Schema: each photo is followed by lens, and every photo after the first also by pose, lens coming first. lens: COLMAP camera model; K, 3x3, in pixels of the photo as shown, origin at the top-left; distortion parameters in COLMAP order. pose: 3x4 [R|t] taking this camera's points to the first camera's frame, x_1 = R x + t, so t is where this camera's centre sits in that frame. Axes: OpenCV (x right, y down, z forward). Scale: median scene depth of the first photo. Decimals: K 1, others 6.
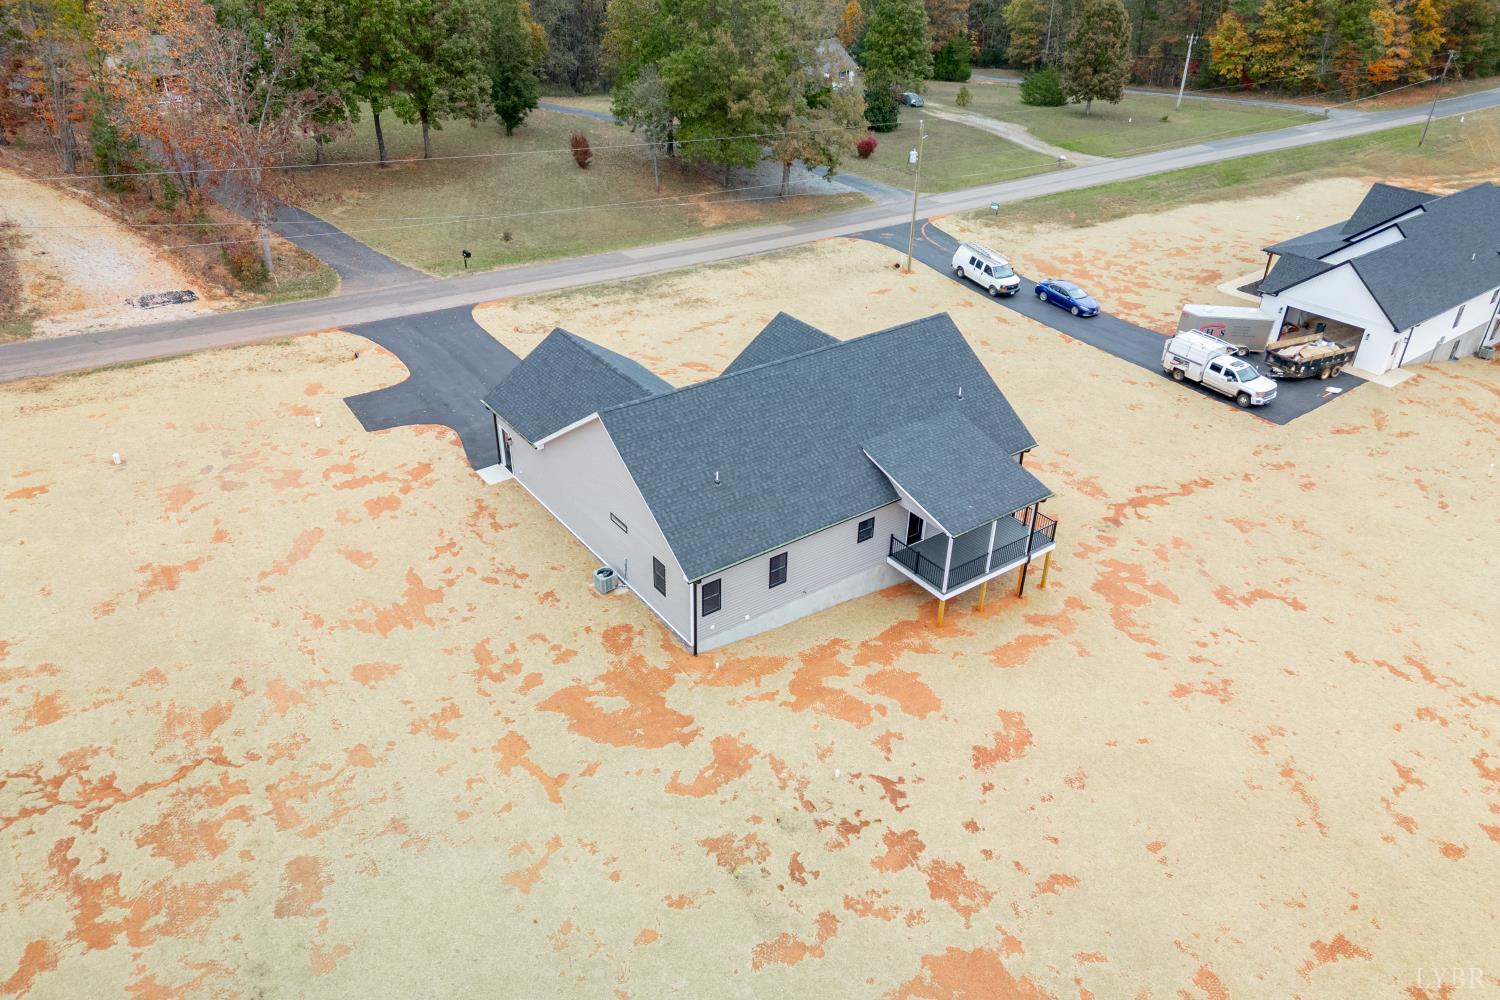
lens RADIAL K [[1051.5, 0, 740.9], [0, 1051.5, 495.7], [0, 0, 1]] dist [0.021175, -0.027614]
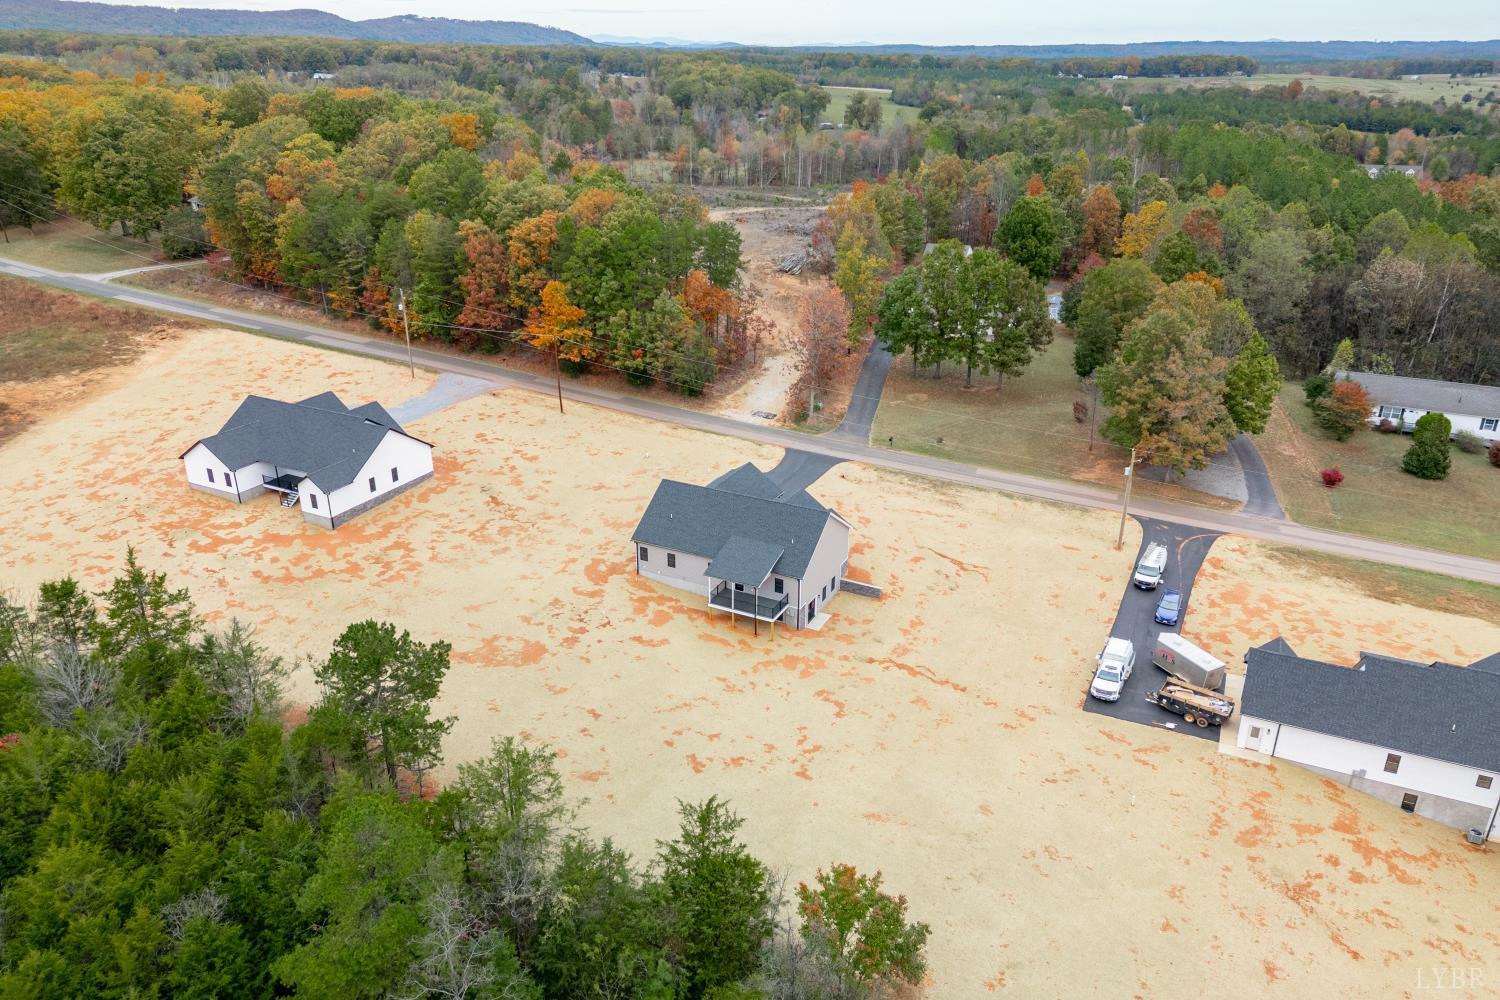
lens RADIAL K [[1051.5, 0, 754.7], [0, 1051.5, 491.4], [0, 0, 1]] dist [0.021175, -0.027614]
pose [[0.457940, 0.330121, -0.825416, 1.341725], [-0.451883, 0.886034, 0.103661, -0.265794], [0.765567, 0.325520, 0.554926, -0.184836]]
